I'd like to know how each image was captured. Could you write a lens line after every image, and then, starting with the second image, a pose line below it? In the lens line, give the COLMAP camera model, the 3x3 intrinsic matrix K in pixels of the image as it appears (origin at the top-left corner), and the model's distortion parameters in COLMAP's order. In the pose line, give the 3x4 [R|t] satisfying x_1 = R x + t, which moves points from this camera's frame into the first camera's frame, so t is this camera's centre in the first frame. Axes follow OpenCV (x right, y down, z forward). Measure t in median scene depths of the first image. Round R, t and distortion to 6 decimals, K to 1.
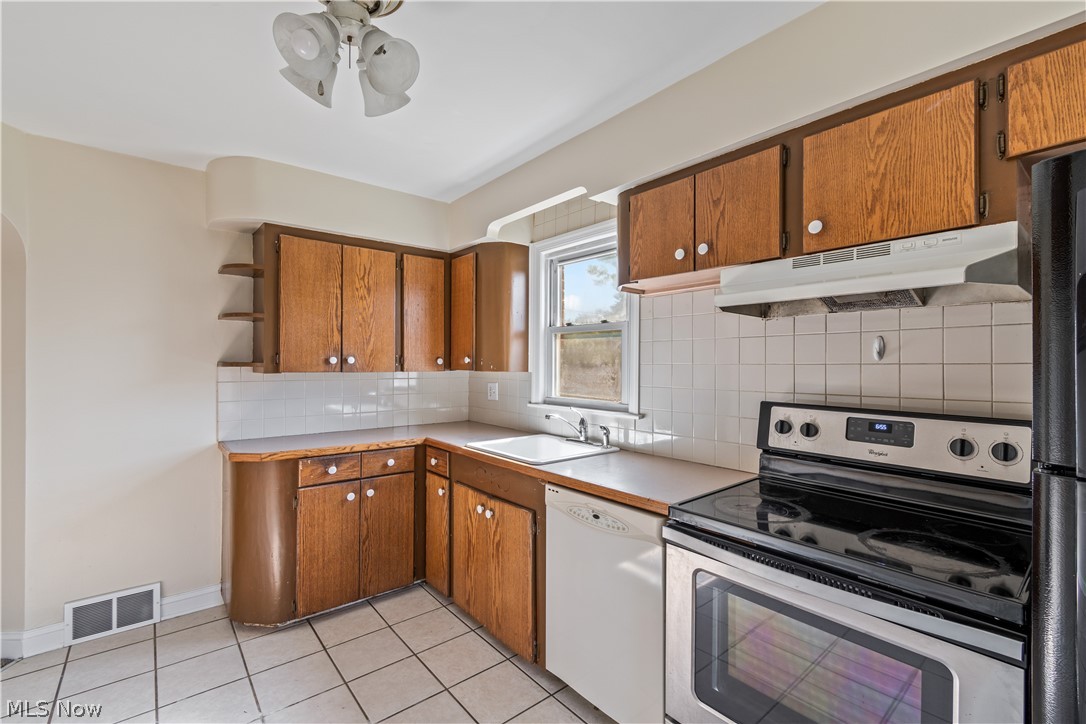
lens RADIAL K [[479.7, 0, 549.6], [0, 479.7, 364.3], [0, 0, 1]] dist [-0.002770, -0.000658]
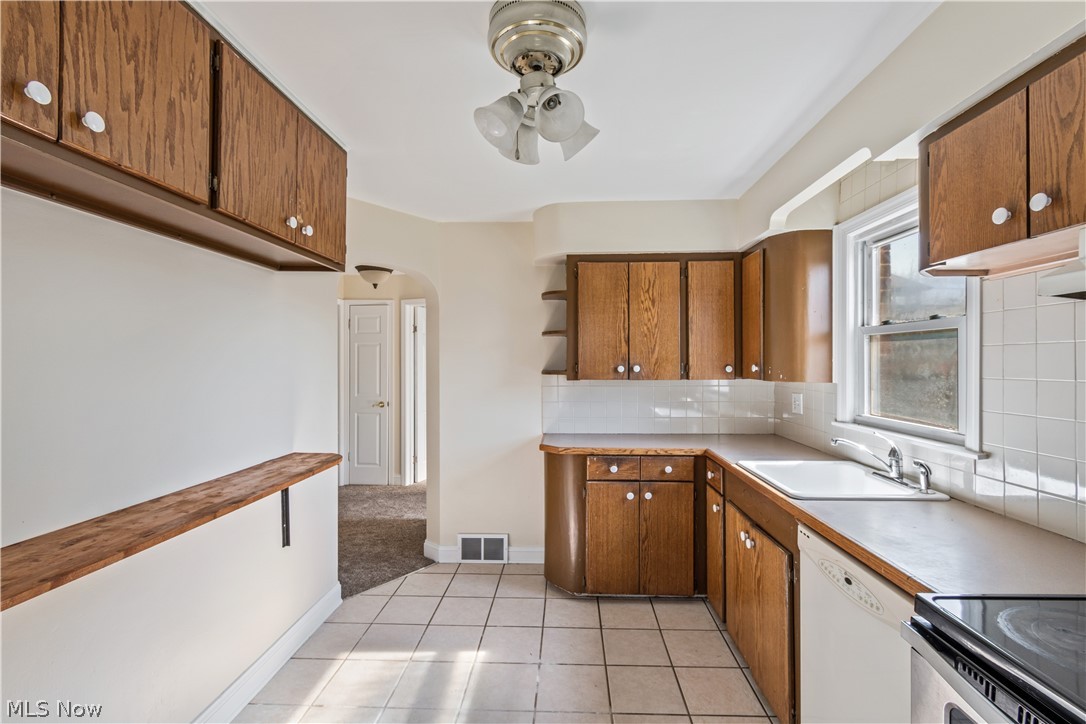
lens RADIAL K [[484.3, 0, 543.0], [0, 484.3, 362.0], [0, 0, 1]] dist [-0.002145, -0.000783]
pose [[0.733534, -0.006165, -0.679625, 0.186692], [0.004912, 0.999981, -0.003770, -0.022776], [0.679635, -0.000573, 0.733550, 0.069568]]
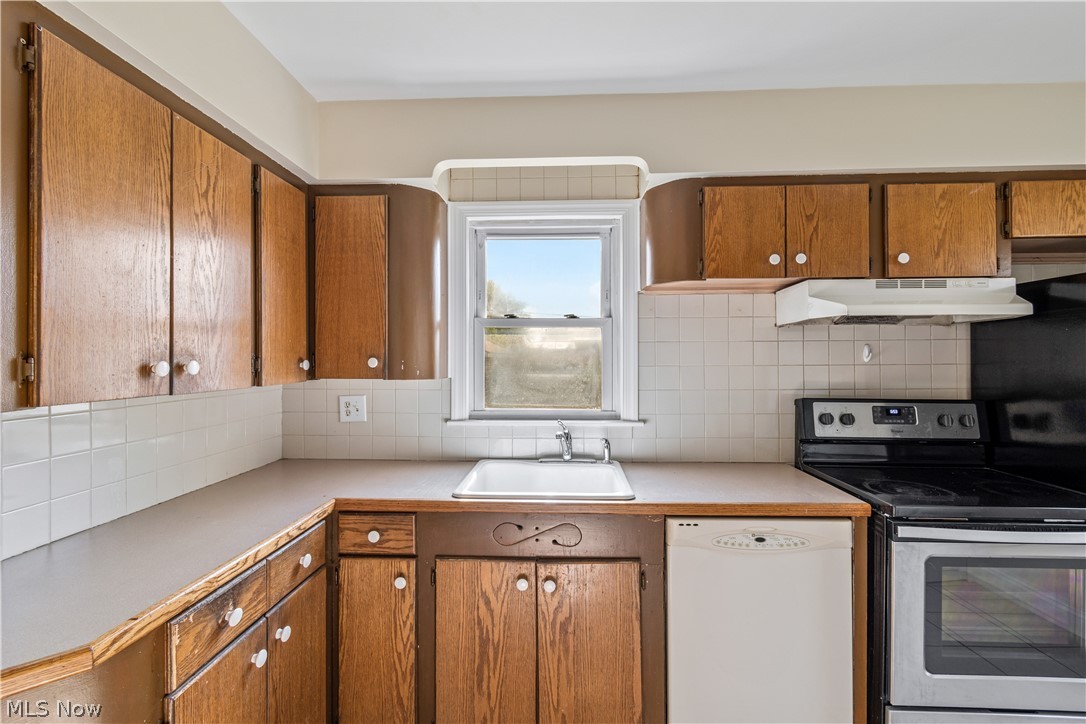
lens RADIAL K [[483.7, 0, 545.1], [0, 483.7, 355.6], [0, 0, 1]] dist [-0.000221, -0.000426]
pose [[0.672399, -0.002935, 0.740183, -0.587493], [0.005869, 0.999982, -0.001365, -0.018833], [-0.740165, 0.005262, 0.672404, 0.481613]]
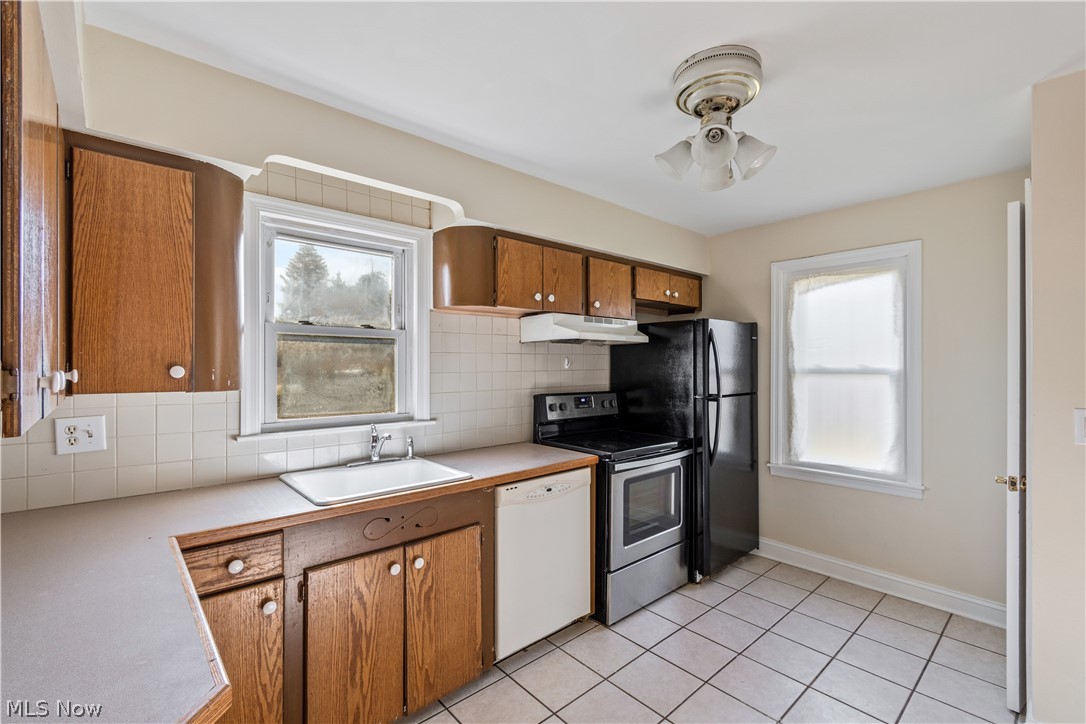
lens RADIAL K [[479.7, 0, 549.6], [0, 479.7, 364.3], [0, 0, 1]] dist [-0.002770, -0.000658]
pose [[-0.042540, -0.004924, 0.999083, -0.849659], [0.000597, 0.999988, 0.004954, -0.023254], [-0.999095, 0.000807, -0.042537, 0.737250]]
